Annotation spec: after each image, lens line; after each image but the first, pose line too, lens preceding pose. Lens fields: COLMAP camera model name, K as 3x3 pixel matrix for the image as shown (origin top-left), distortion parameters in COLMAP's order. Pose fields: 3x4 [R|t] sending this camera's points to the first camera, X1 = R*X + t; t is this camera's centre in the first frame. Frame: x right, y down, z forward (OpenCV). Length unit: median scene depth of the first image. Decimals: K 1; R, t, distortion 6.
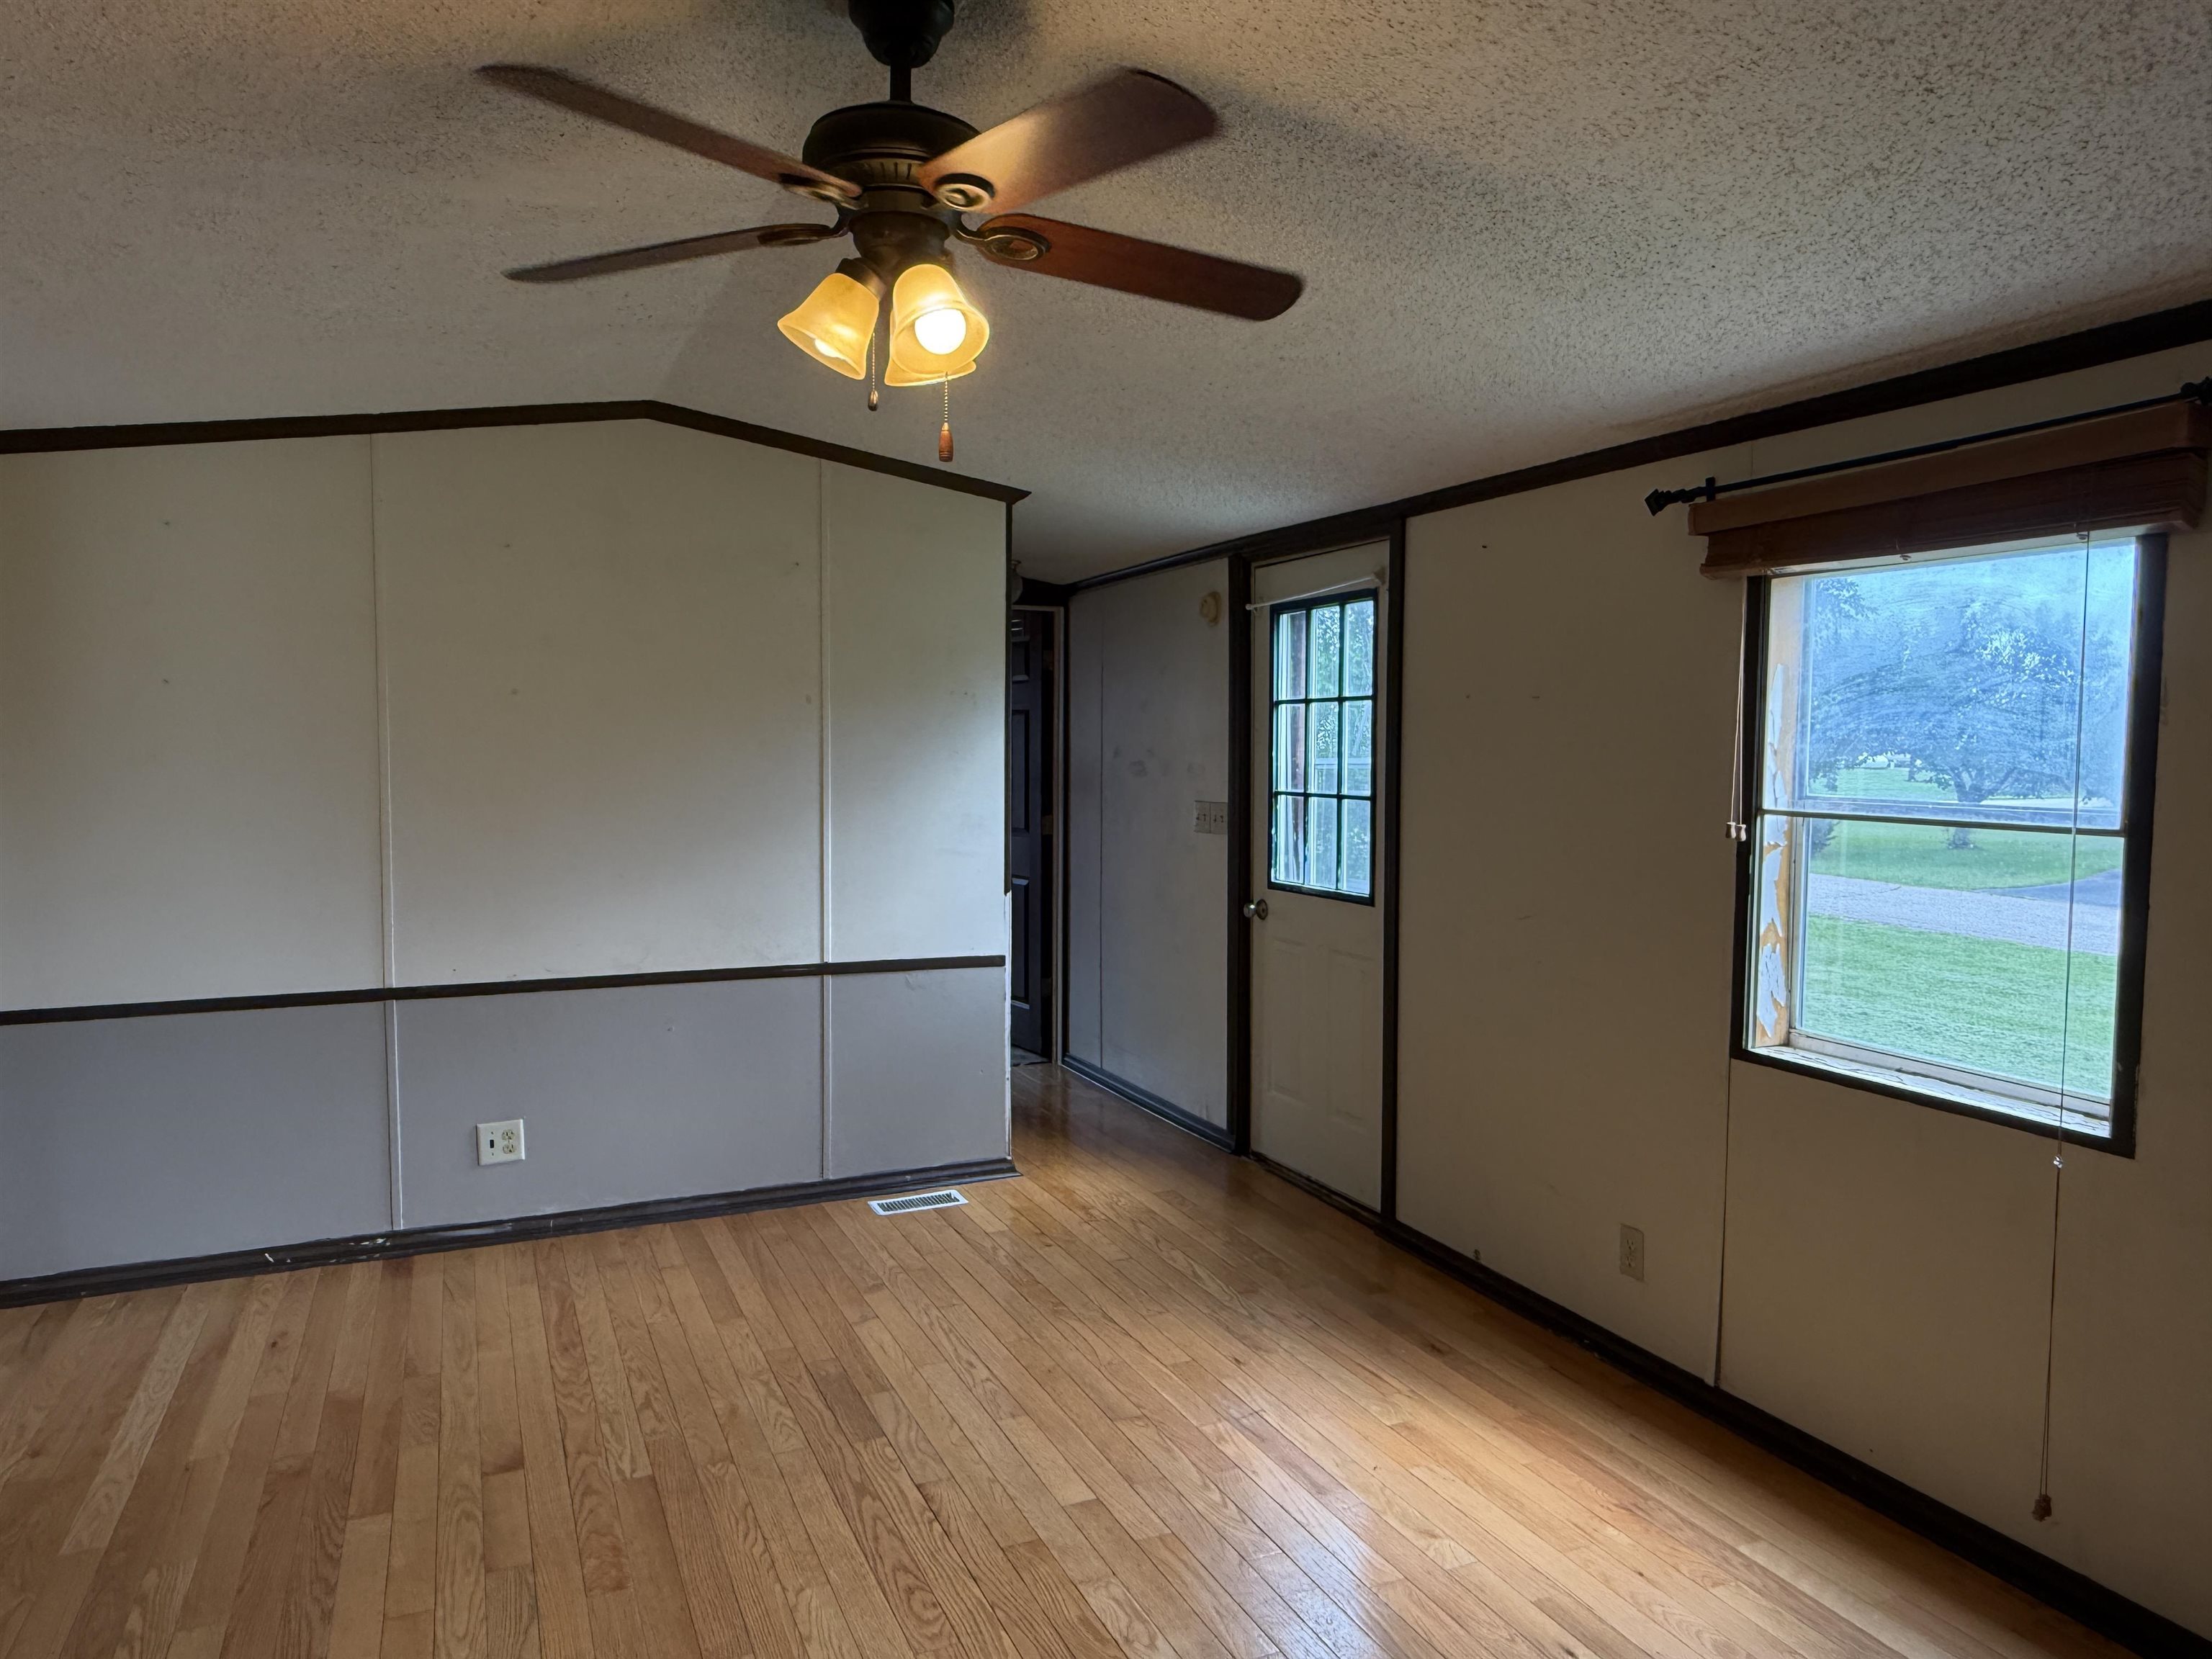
lens RADIAL K [[1422.4, 0, 1107.6], [0, 1422.4, 827.9], [0, 0, 1]] dist [-0.009318, -0.001086]
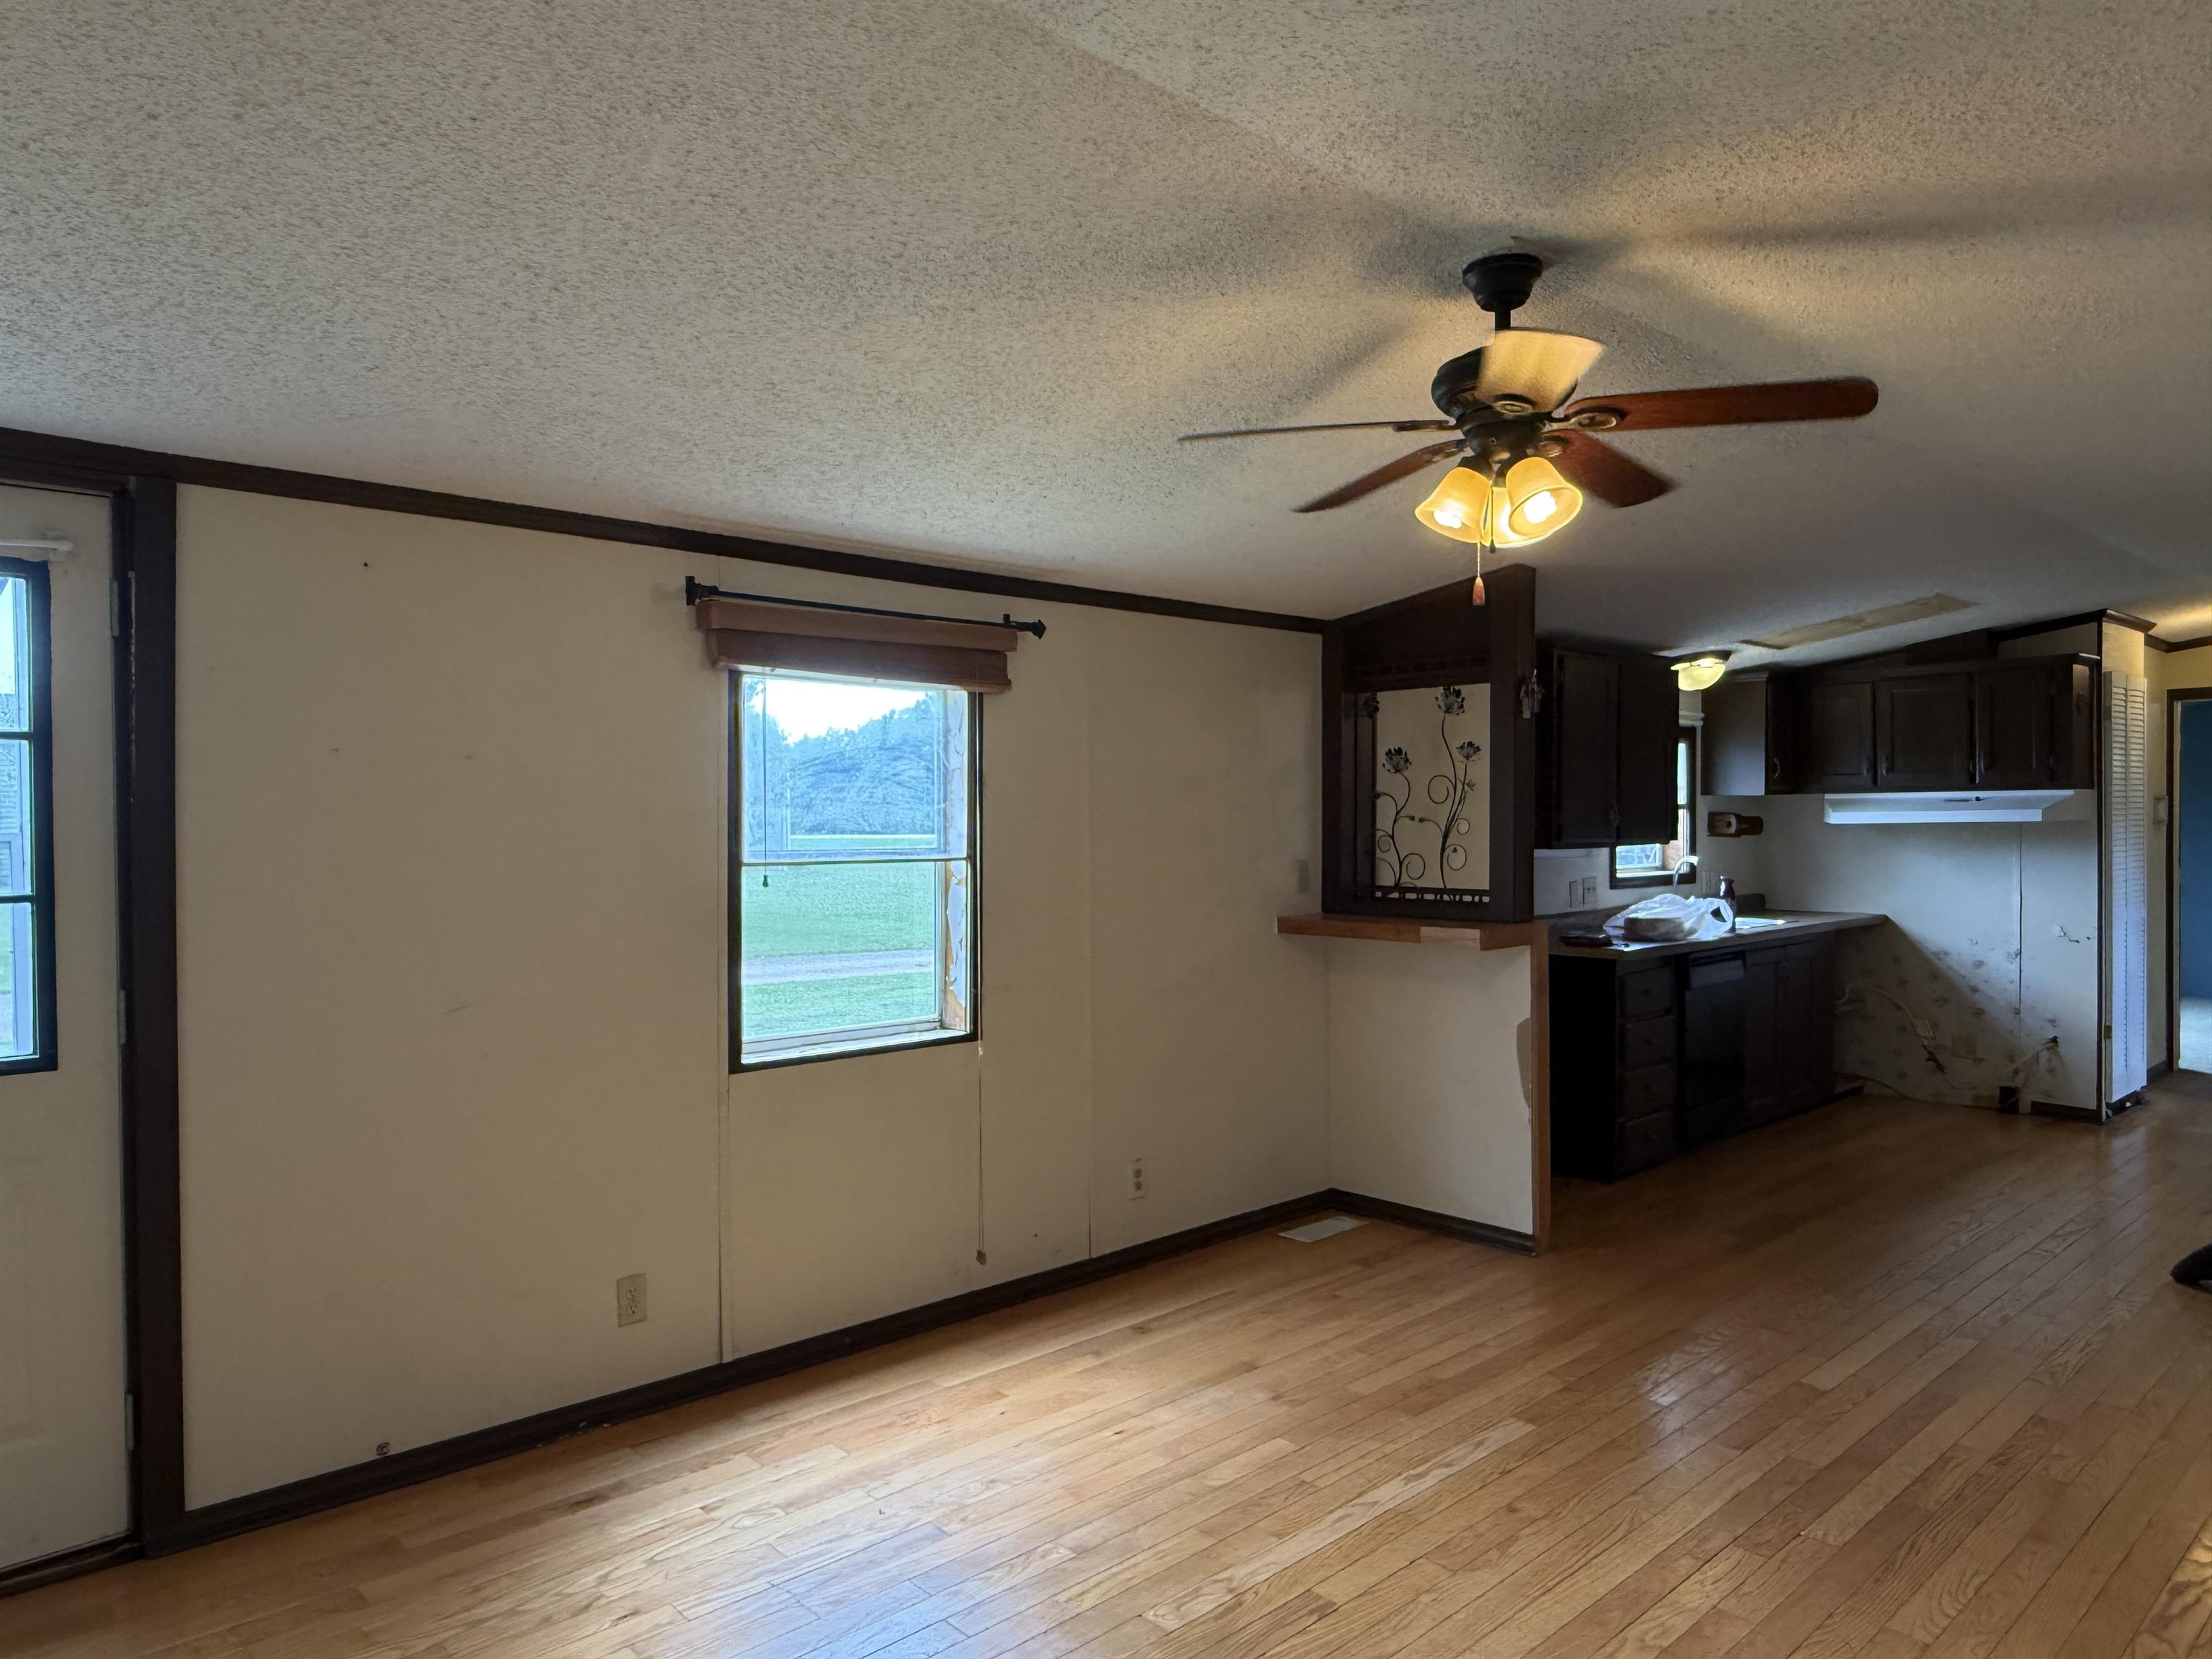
lens RADIAL K [[1422.4, 0, 1106.4], [0, 1422.4, 827.2], [0, 0, 1]] dist [-0.009318, -0.001086]
pose [[-0.318191, -0.021229, 0.947789, -0.781572], [0.052014, 0.997852, 0.039813, -0.074220], [-0.946599, 0.061967, -0.316404, 1.074851]]
